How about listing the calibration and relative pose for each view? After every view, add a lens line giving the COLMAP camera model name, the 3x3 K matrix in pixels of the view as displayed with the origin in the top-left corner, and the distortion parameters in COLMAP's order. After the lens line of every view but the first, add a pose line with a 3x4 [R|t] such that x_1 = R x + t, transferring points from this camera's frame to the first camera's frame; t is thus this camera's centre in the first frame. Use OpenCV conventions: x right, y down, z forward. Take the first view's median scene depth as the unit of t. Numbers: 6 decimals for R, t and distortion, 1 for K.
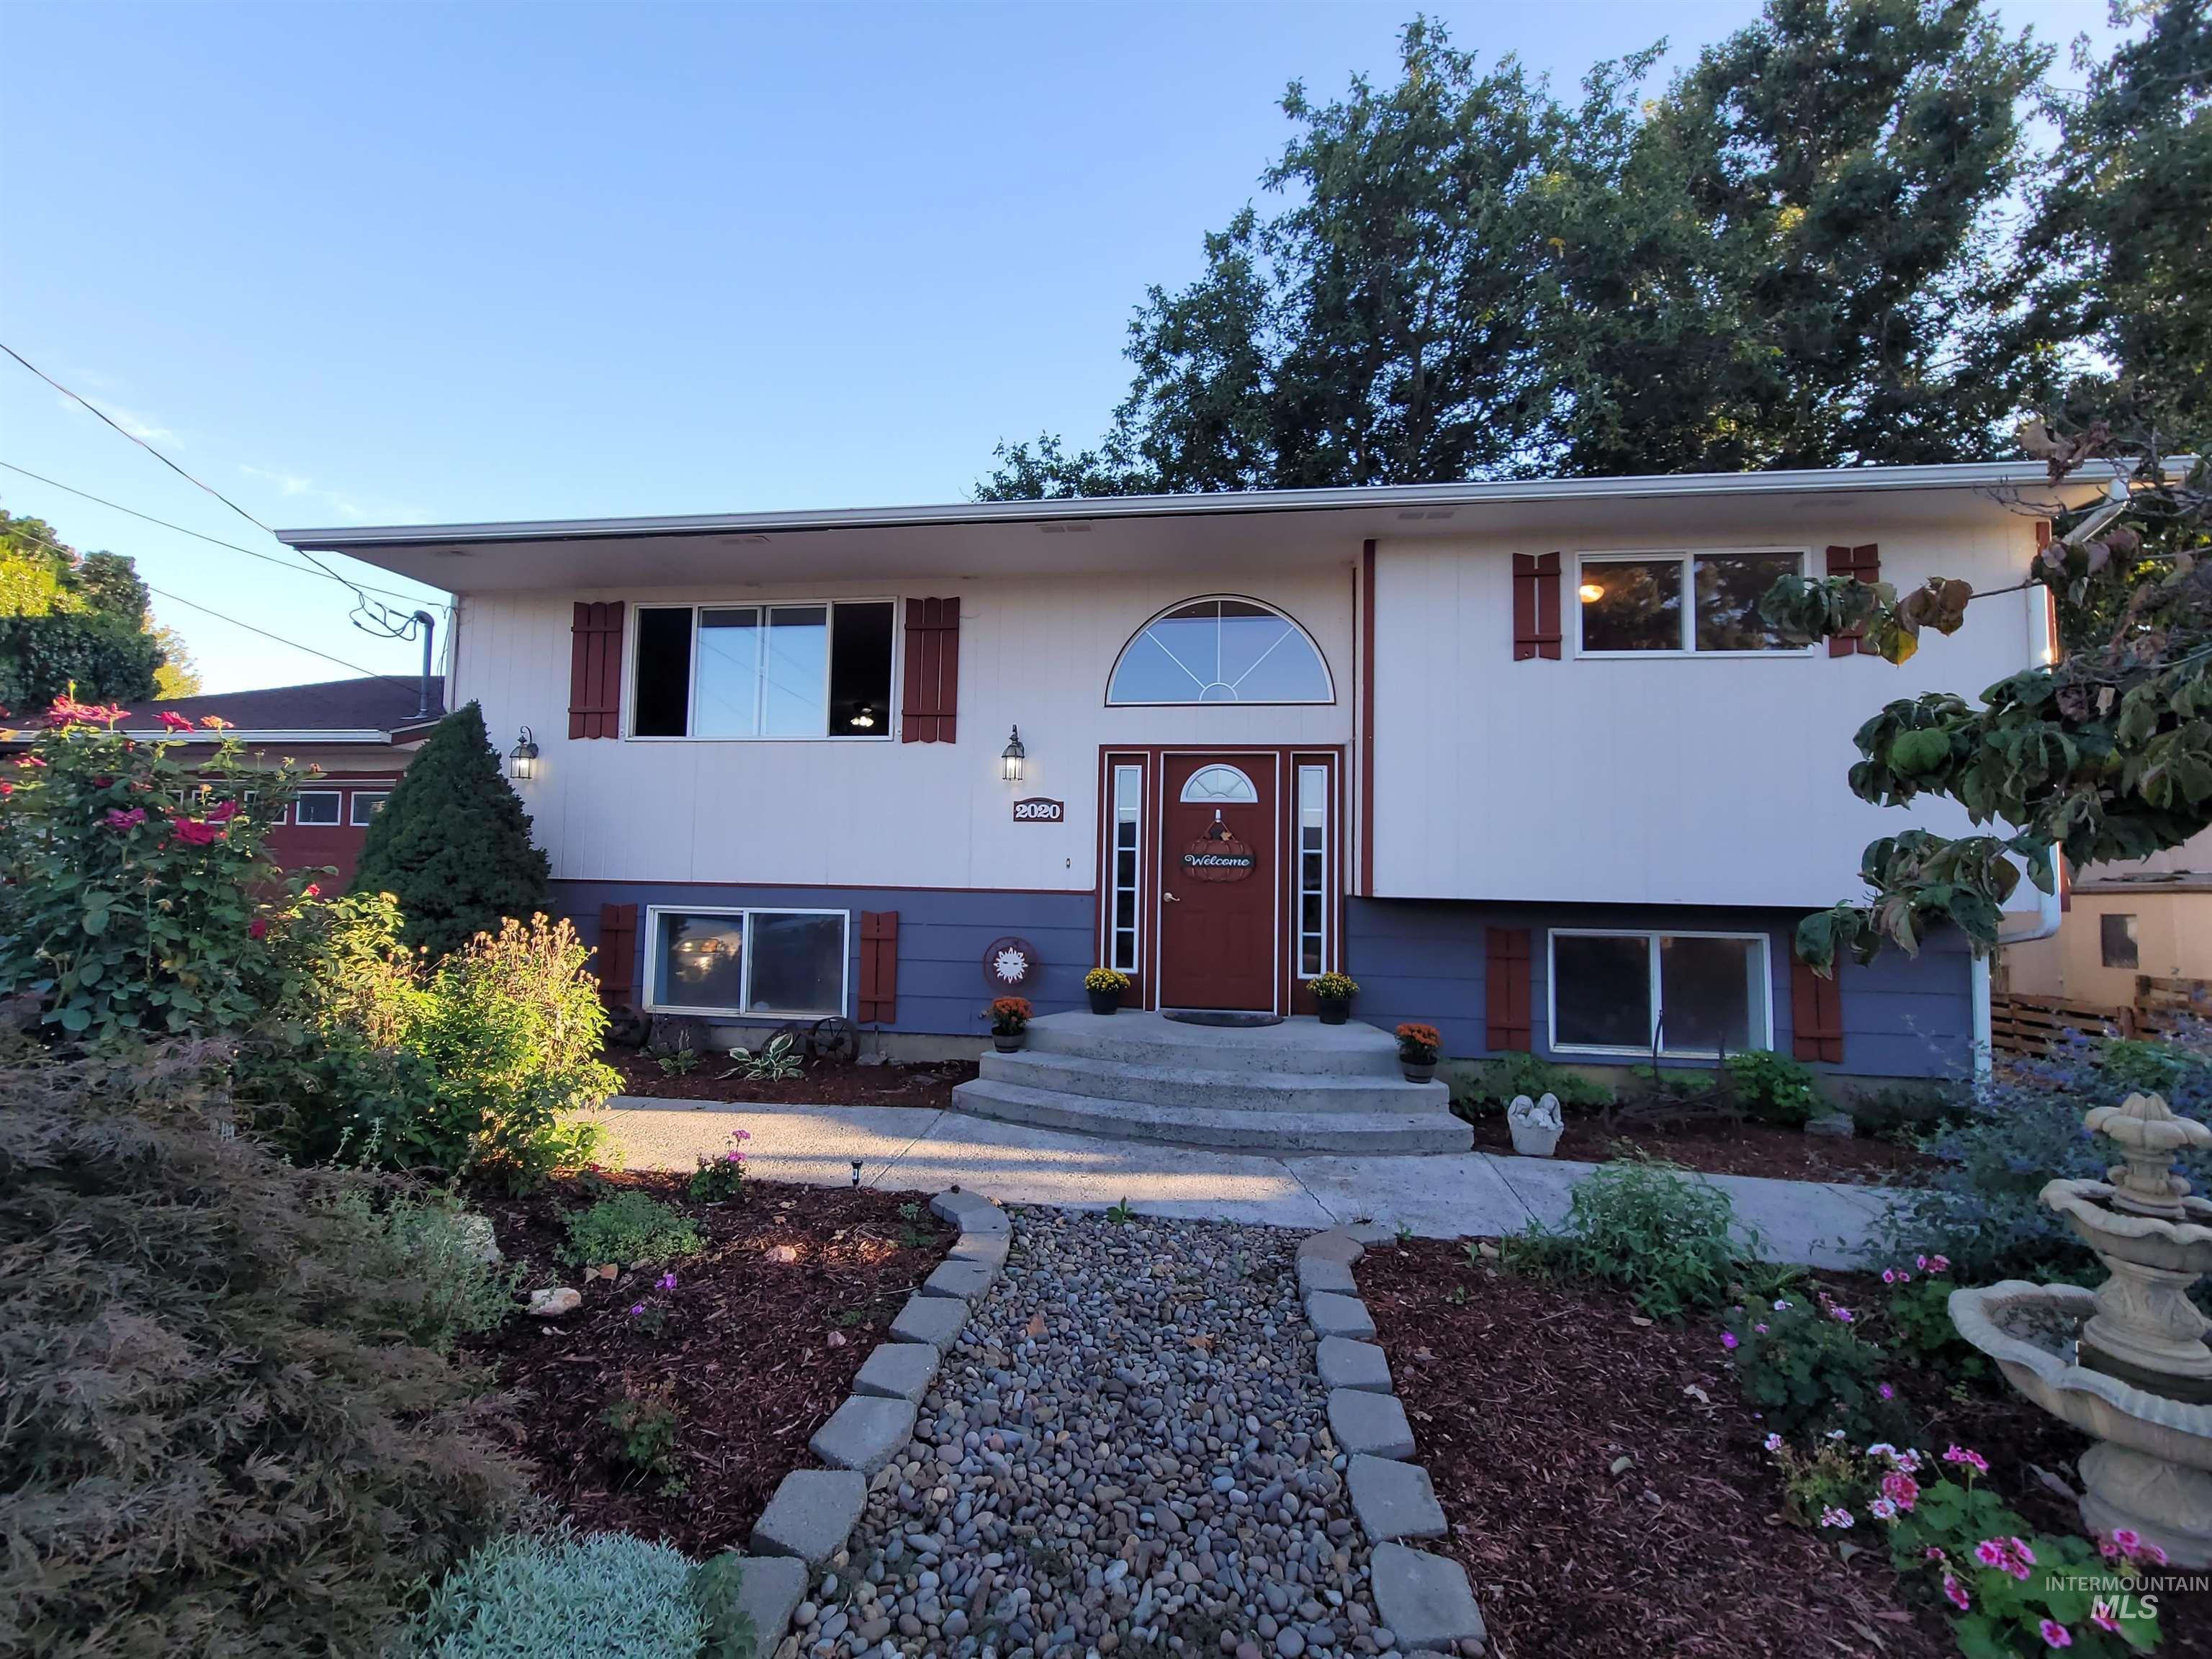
lens RADIAL K [[906.5, 0, 1105.4], [0, 906.5, 827.0], [0, 0, 1]] dist [-0.003211, 0.000362]
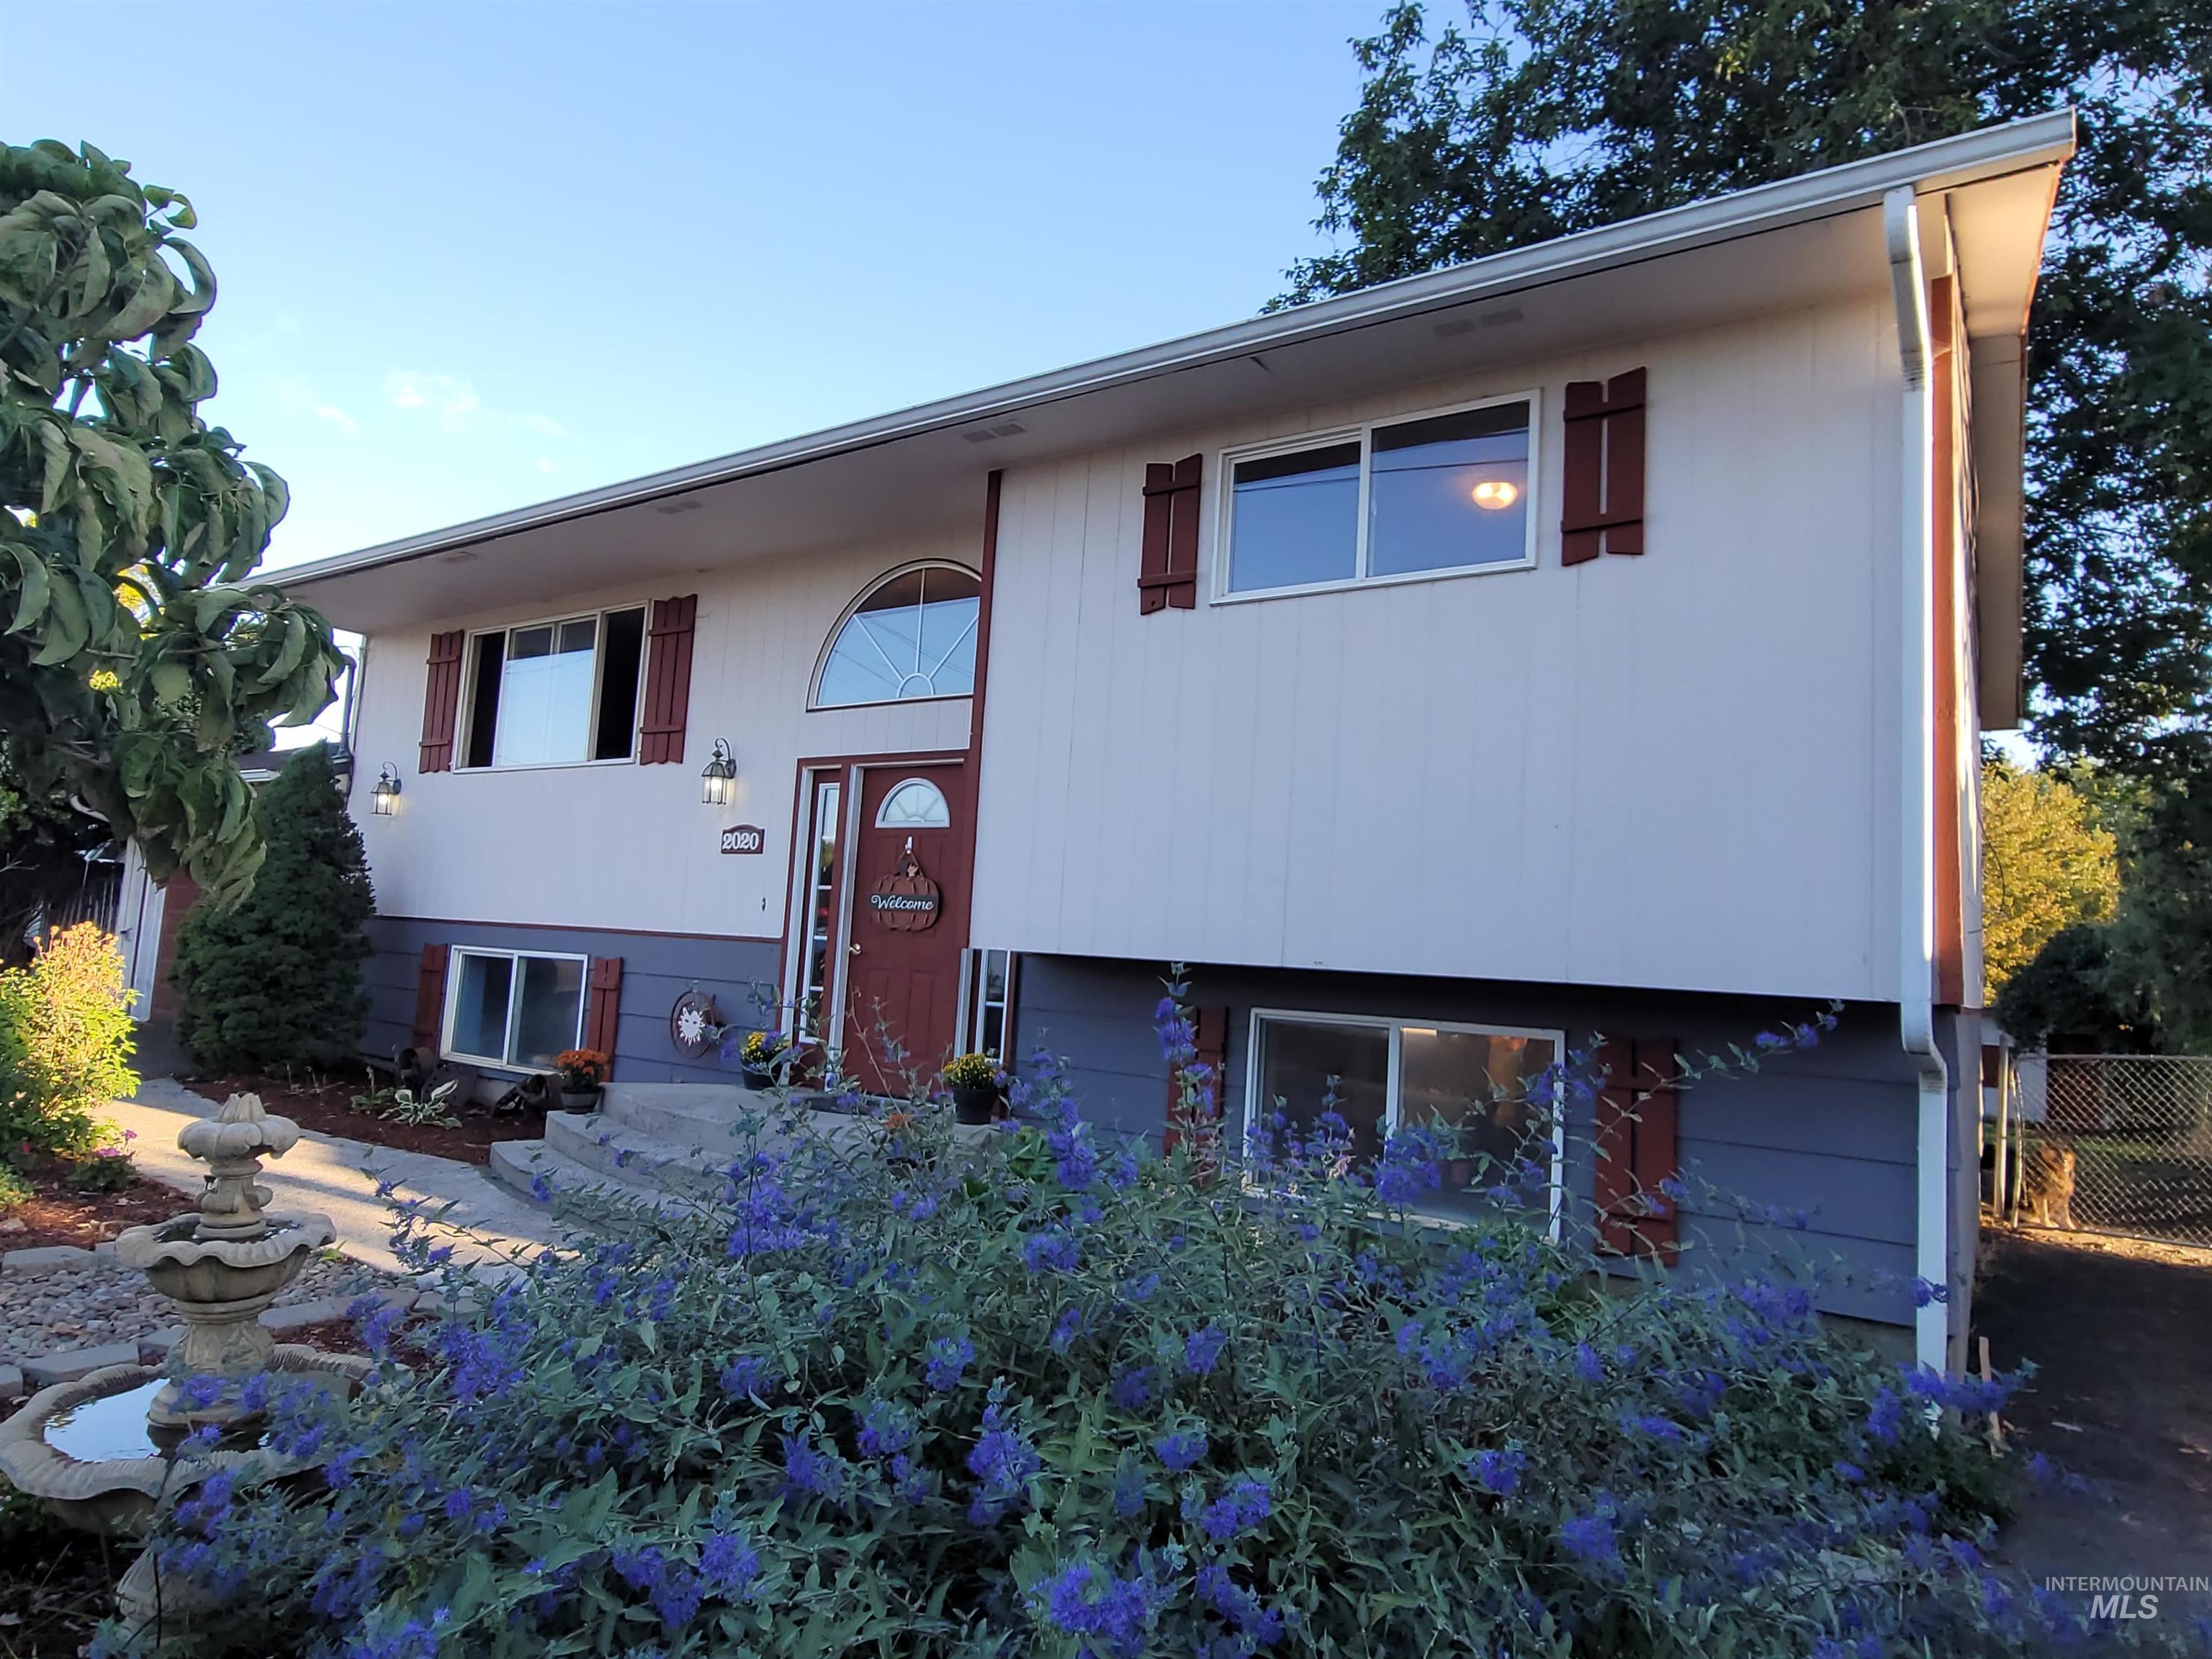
lens RADIAL K [[1295.1, 0, 1106.0], [0, 1295.1, 829.5], [0, 0, 1]] dist [-0.000312, 0.000816]
pose [[0.897243, -0.011380, -0.441390, 0.762773], [-0.015332, 0.998262, -0.056902, 0.034705], [0.441271, 0.057822, 0.895509, 0.088008]]
